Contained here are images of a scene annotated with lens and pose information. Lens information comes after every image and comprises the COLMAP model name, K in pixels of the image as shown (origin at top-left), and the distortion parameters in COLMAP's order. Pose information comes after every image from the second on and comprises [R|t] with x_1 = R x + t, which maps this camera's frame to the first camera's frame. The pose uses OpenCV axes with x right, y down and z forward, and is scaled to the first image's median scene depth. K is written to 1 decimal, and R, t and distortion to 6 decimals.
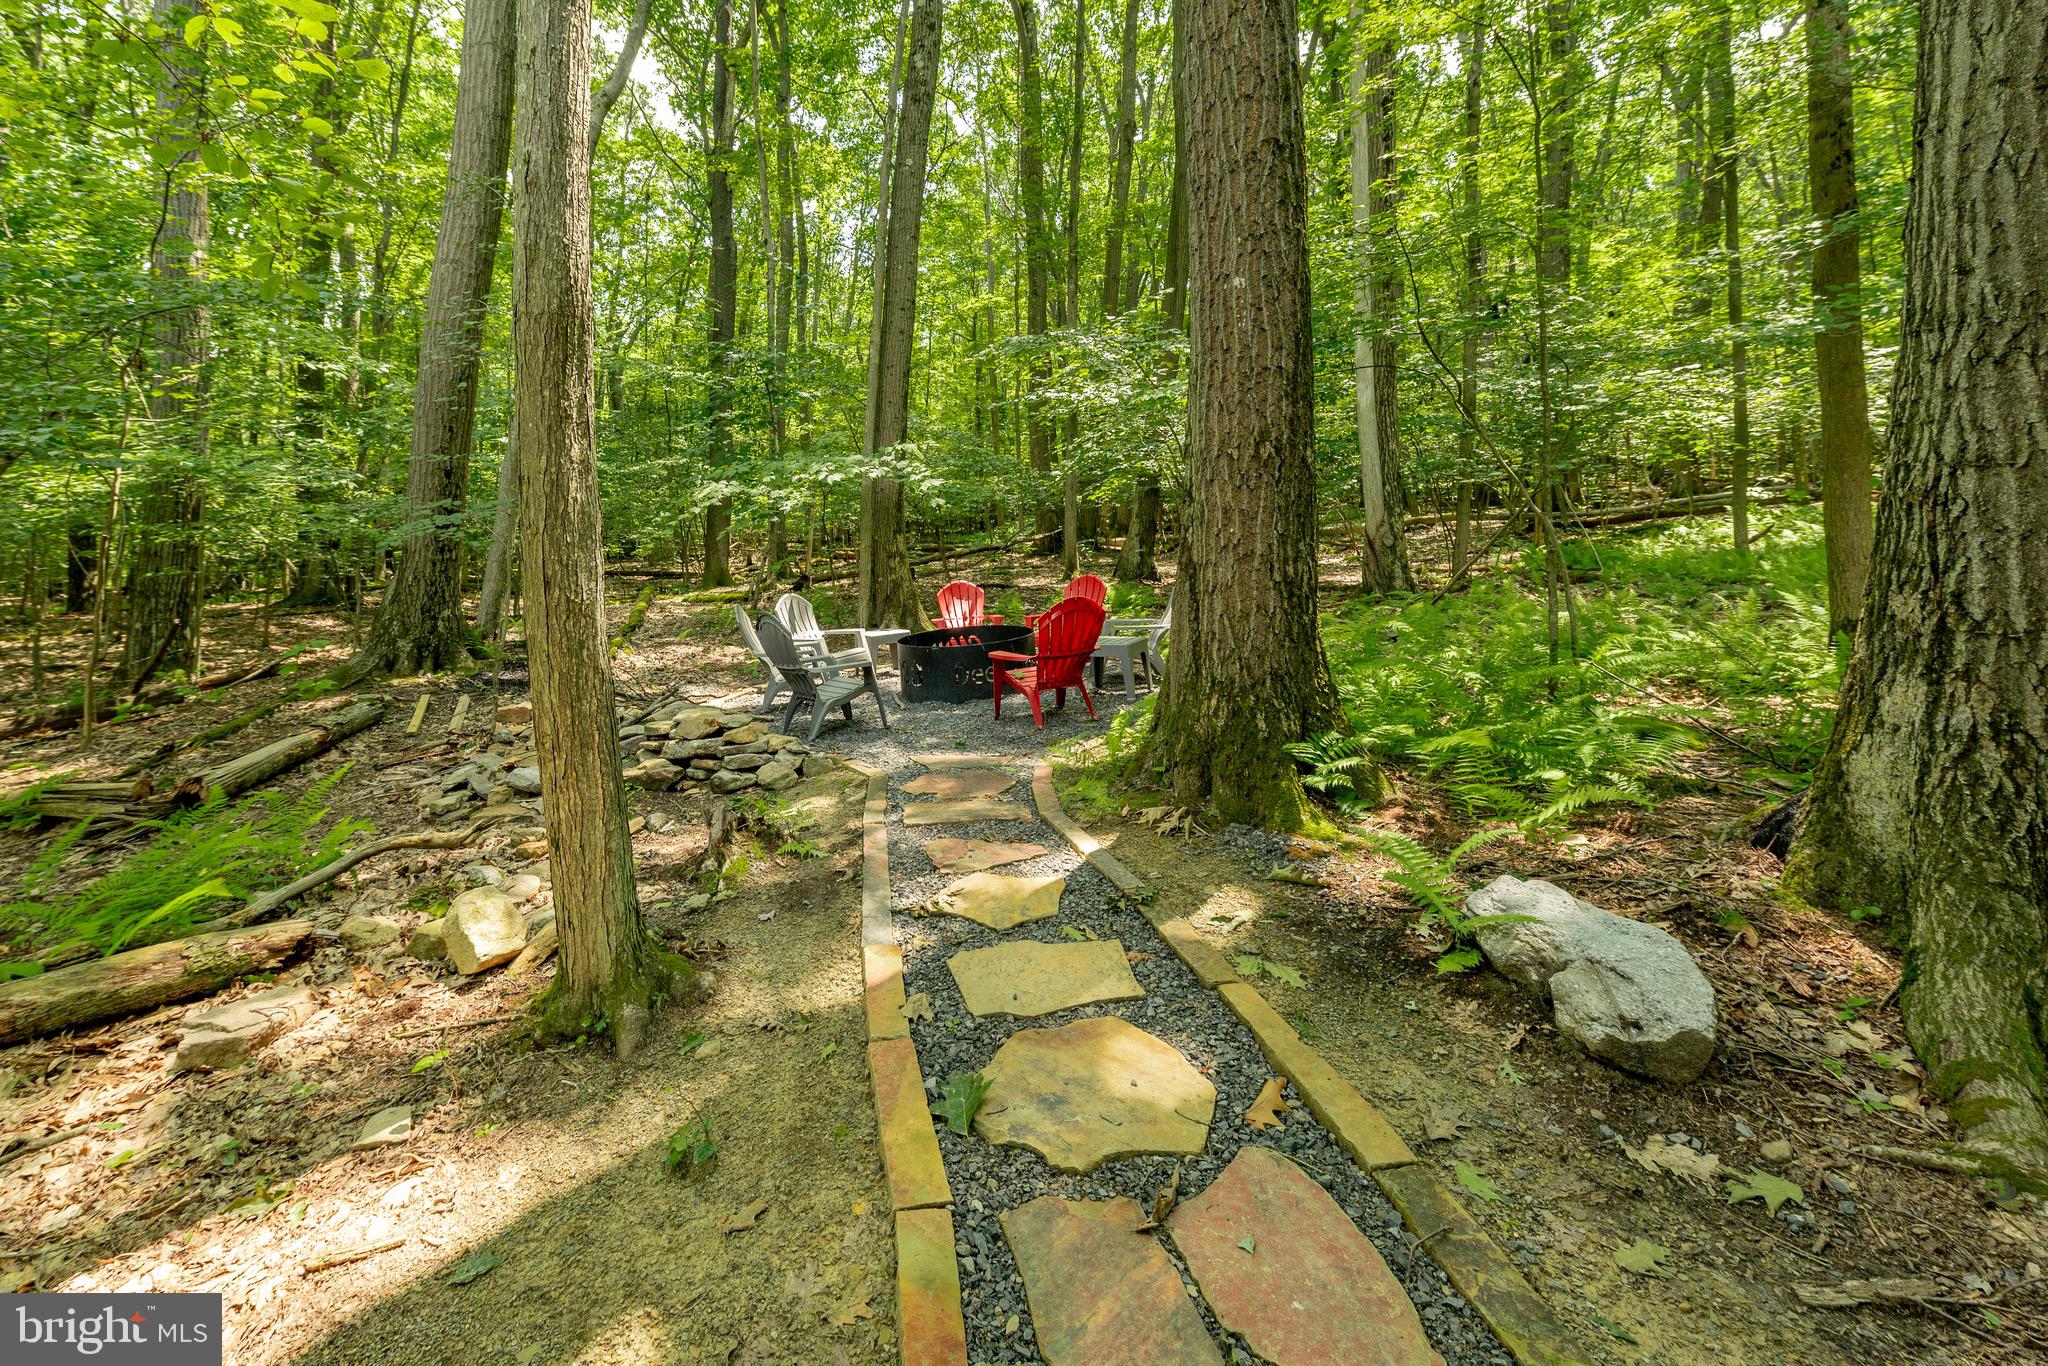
lens RADIAL K [[809.4, 0, 1039.7], [0, 809.4, 662.3], [0, 0, 1]] dist [0.001532, 0.000104]
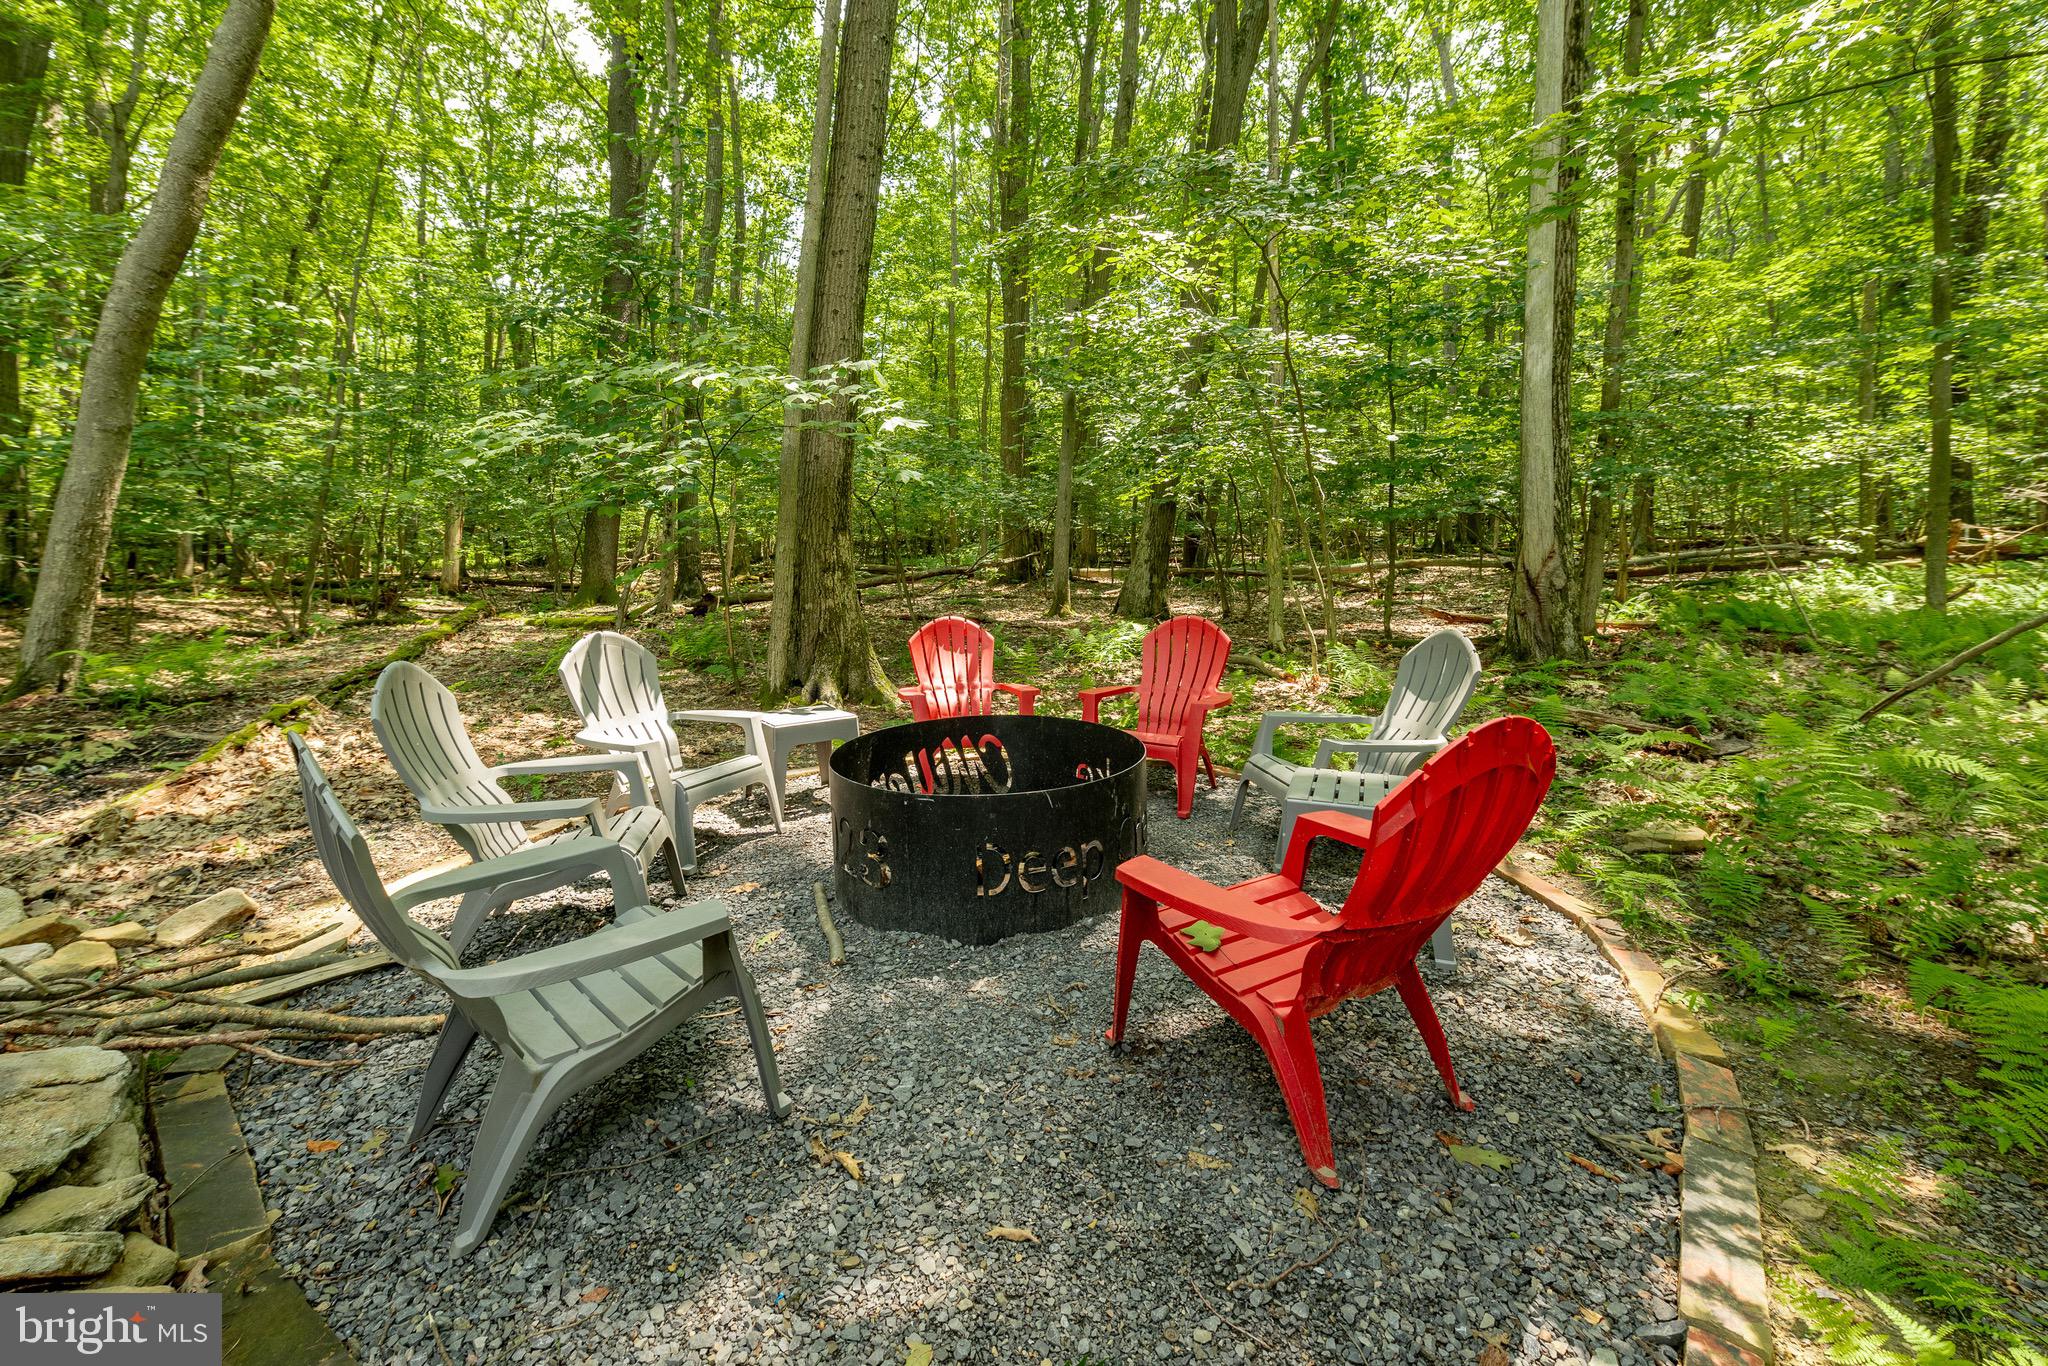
lens RADIAL K [[809.4, 0, 1004.1], [0, 809.4, 704.8], [0, 0, 1]] dist [0.001532, 0.000104]
pose [[0.998679, 0.039636, 0.032688, -0.058201], [-0.040118, 0.999094, 0.014232, -0.037663], [-0.032095, -0.015525, 0.999364, 0.337763]]
